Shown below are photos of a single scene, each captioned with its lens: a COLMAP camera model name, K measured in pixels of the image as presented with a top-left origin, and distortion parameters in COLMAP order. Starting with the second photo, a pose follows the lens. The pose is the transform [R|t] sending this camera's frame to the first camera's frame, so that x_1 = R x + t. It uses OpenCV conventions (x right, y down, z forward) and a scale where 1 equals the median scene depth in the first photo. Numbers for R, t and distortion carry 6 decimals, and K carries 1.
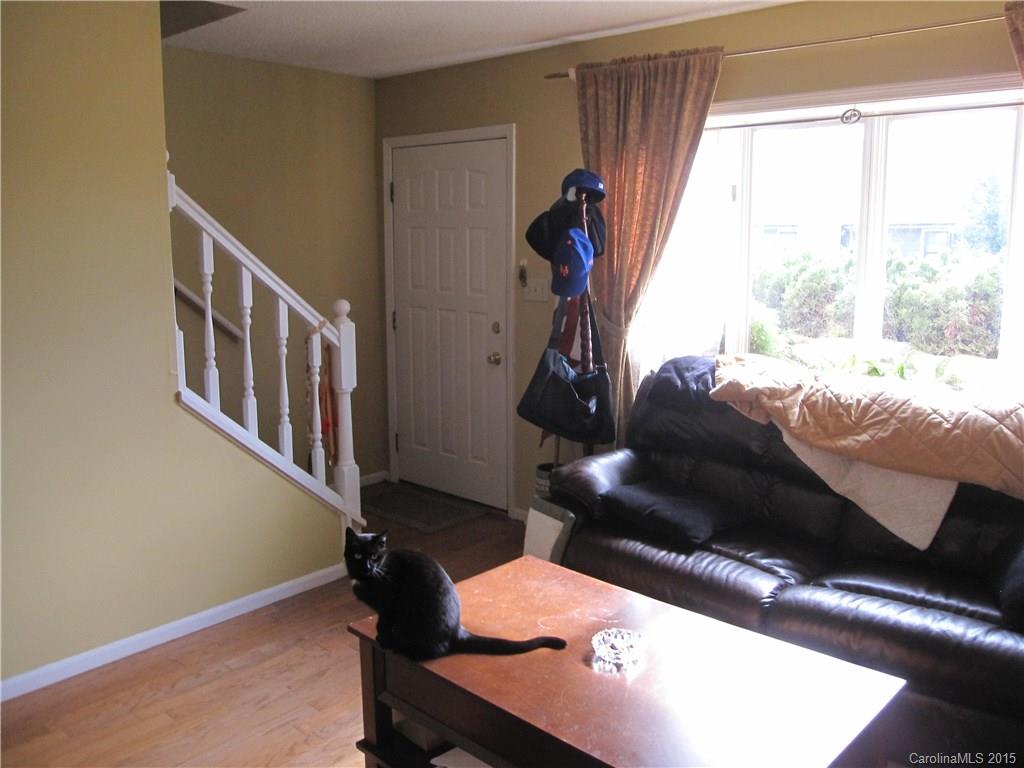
lens RADIAL K [[838.2, 0, 512.3], [0, 838.2, 371.5], [0, 0, 1]] dist [-0.084989, 0.006411]
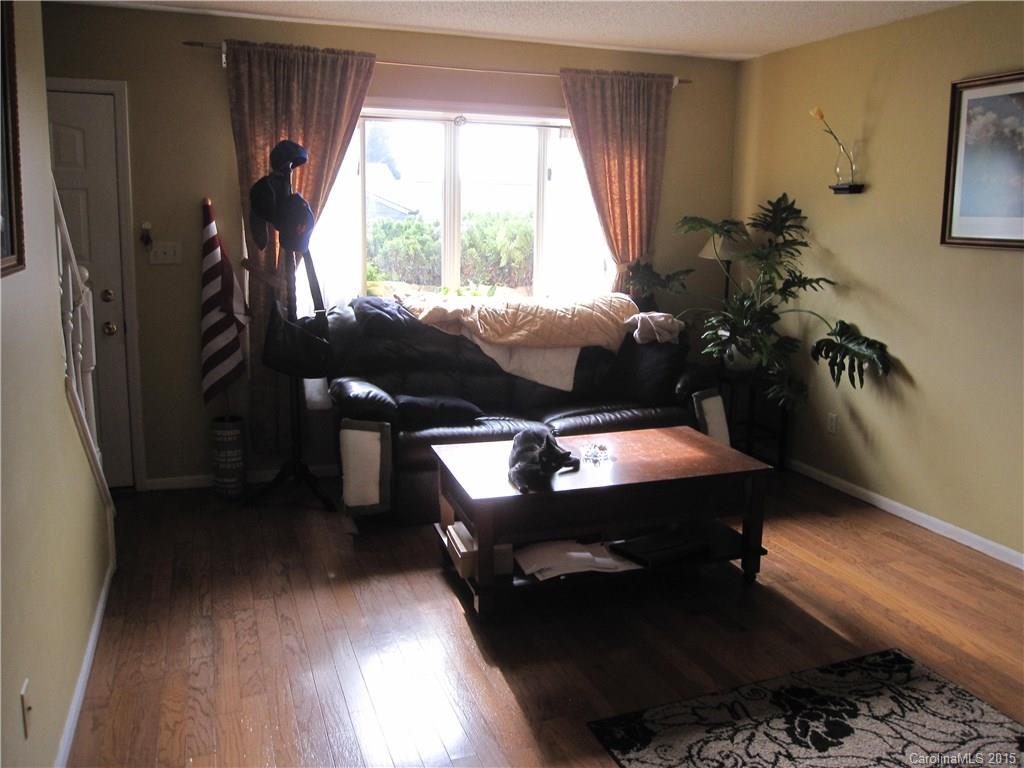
lens RADIAL K [[848.3, 0, 512.0], [0, 848.3, 384.0], [0, 0, 1]] dist [-0.068471, -0.000989]
pose [[0.473367, -0.160253, 0.866165, -0.863335], [0.120258, 0.985862, 0.116677, -0.012395], [-0.872618, 0.048932, 0.485947, 0.200196]]
